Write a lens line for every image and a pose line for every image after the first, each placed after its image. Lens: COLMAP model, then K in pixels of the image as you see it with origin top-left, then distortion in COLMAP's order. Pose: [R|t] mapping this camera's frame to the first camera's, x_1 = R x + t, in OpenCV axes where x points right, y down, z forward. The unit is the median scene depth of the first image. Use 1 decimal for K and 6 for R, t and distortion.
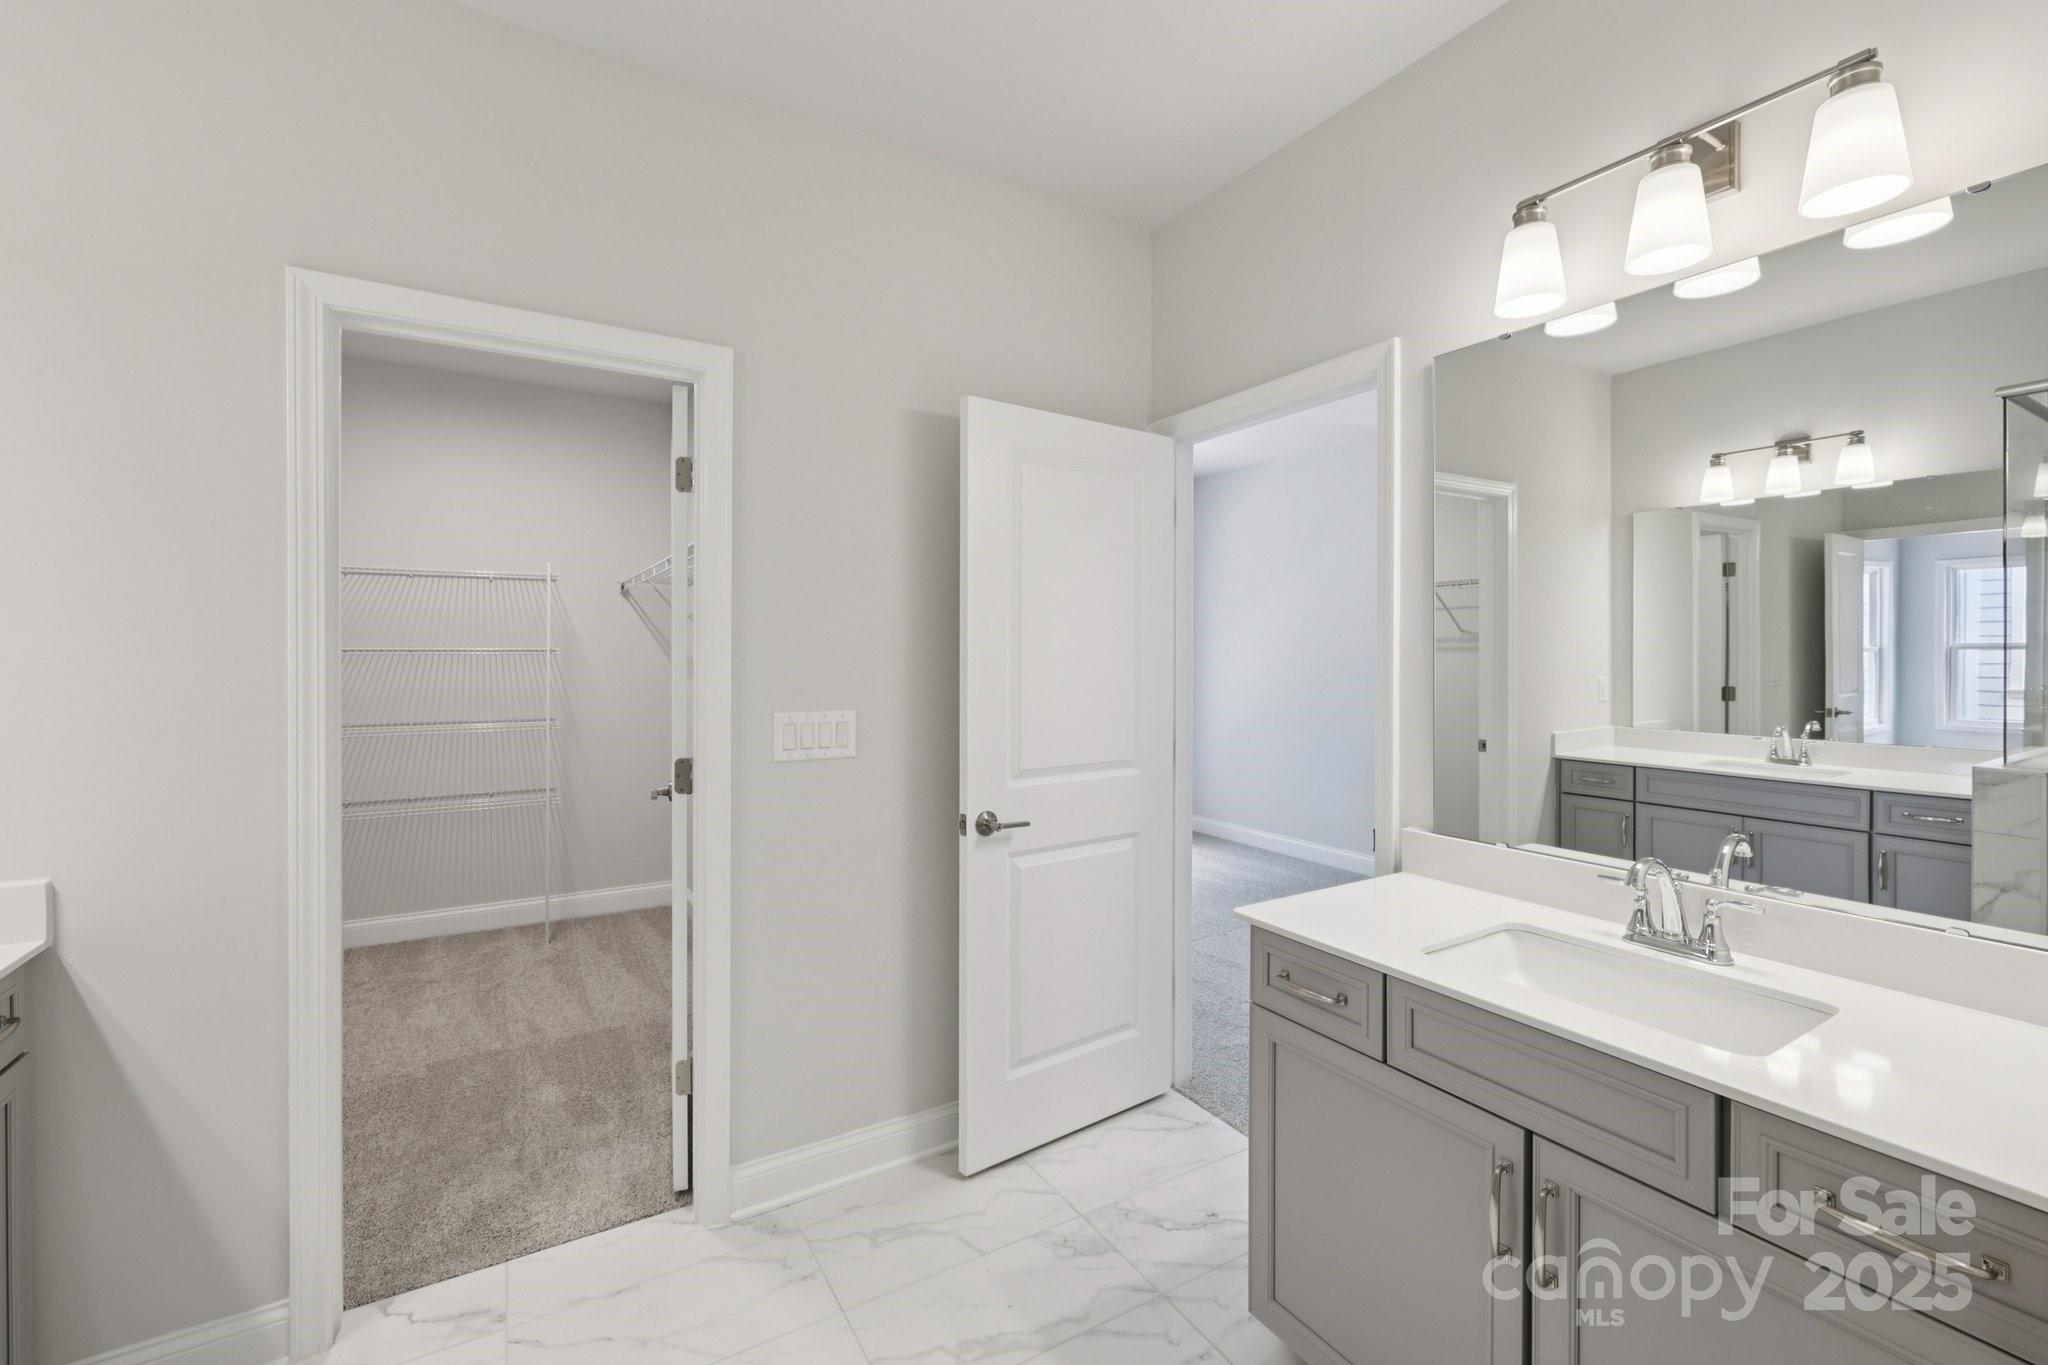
lens RADIAL K [[859.7, 0, 1023.2], [0, 859.7, 651.6], [0, 0, 1]] dist [-0.000522, -0.000390]
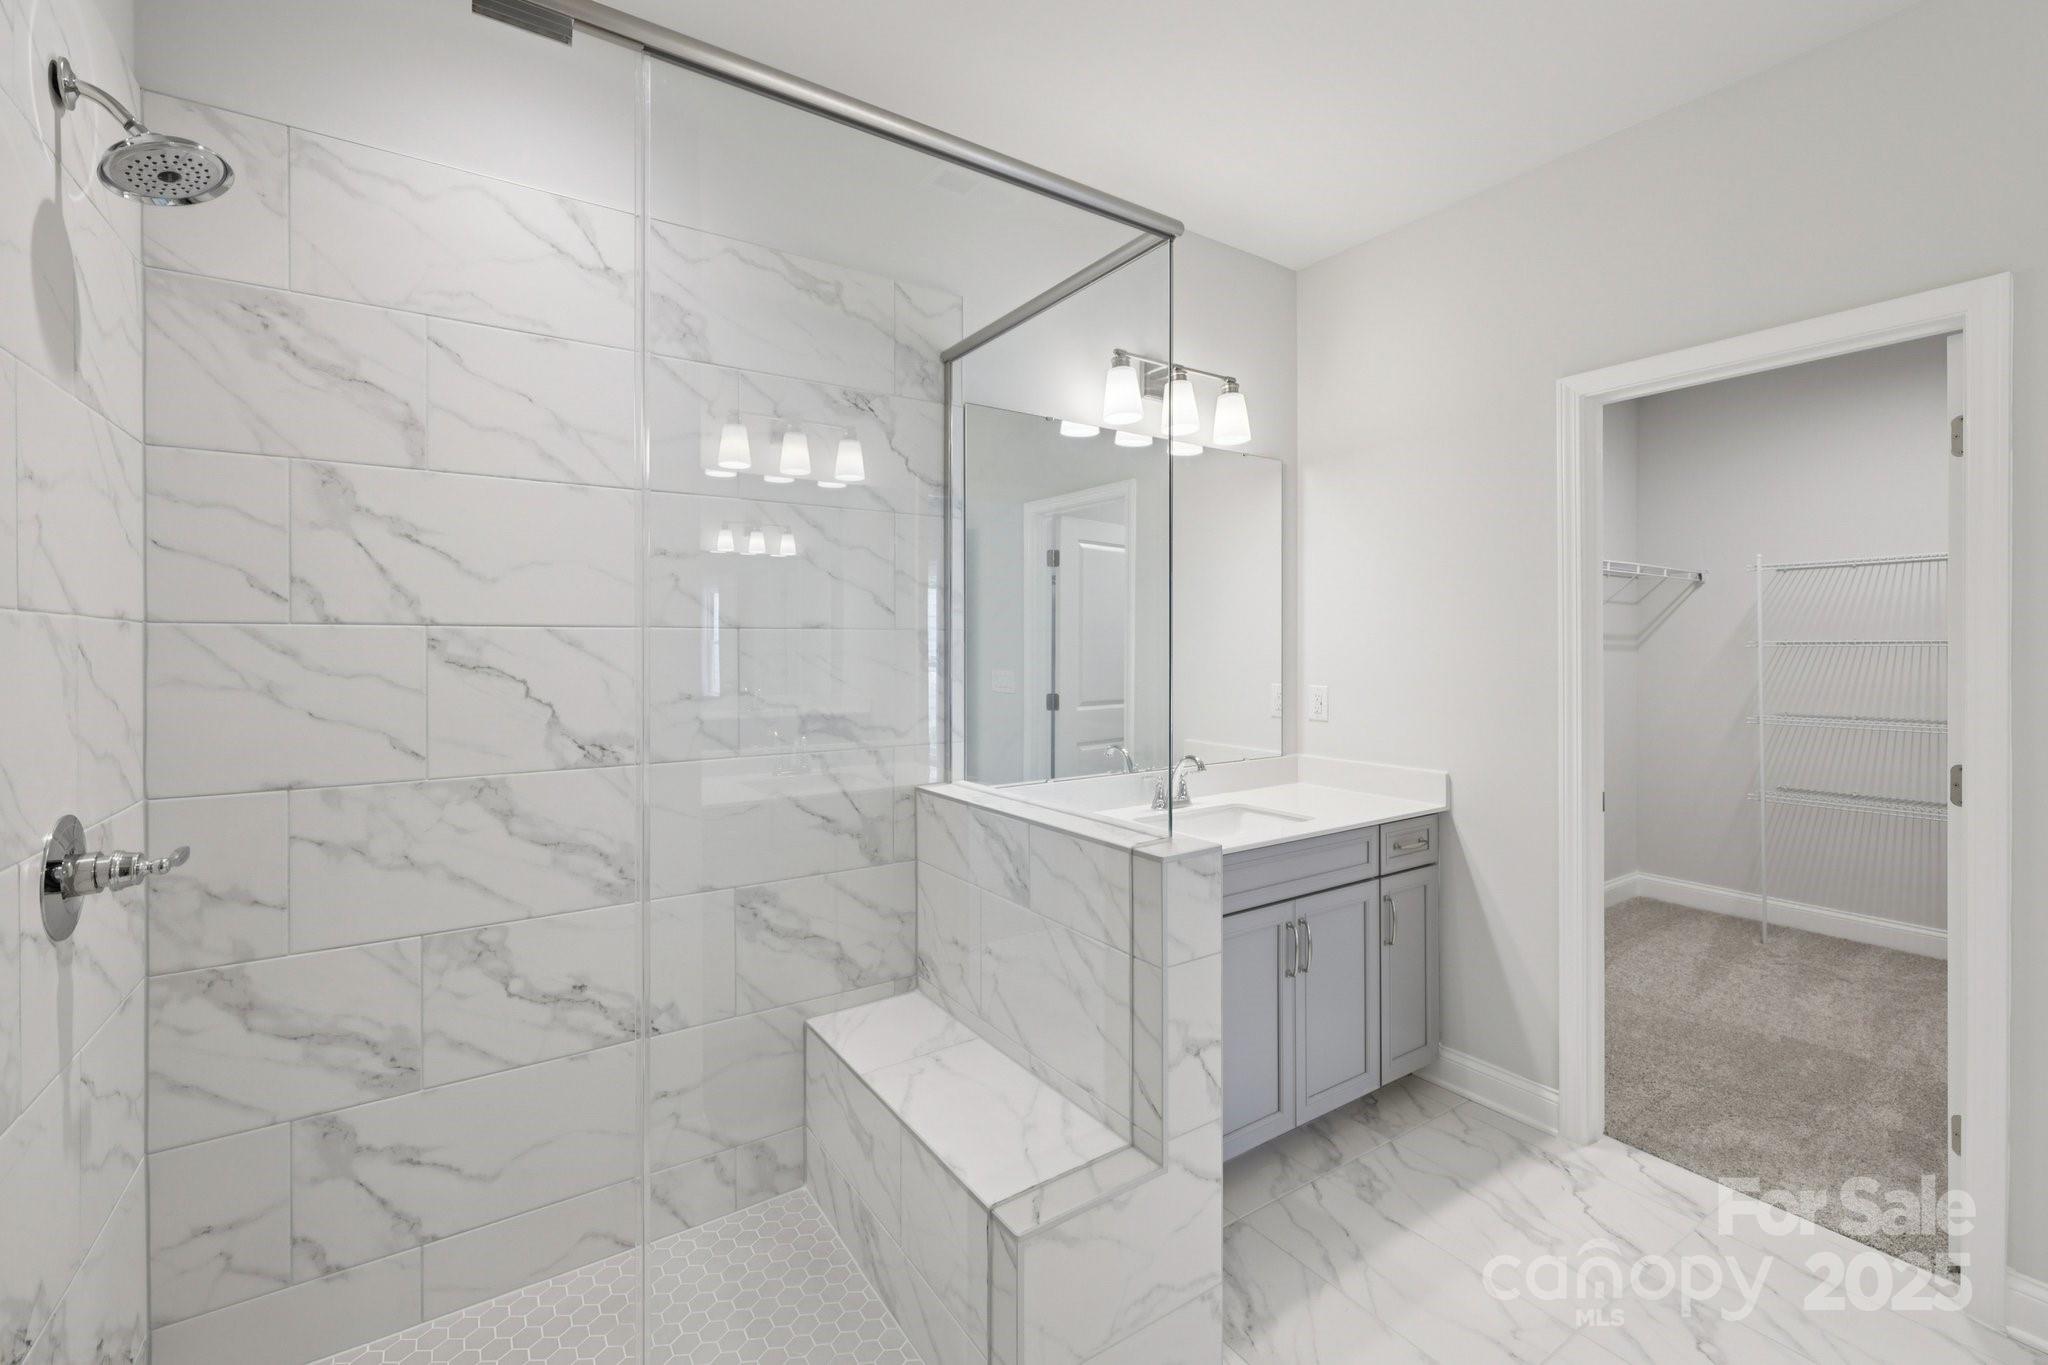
lens RADIAL K [[877.1, 0, 1014.6], [0, 877.1, 641.4], [0, 0, 1]] dist [0.000998, 0.000246]
pose [[0.043930, -0.008712, -0.998997, 0.392659], [0.003496, 0.999957, -0.008566, 0.003318], [0.999028, -0.003117, 0.043959, 0.013388]]
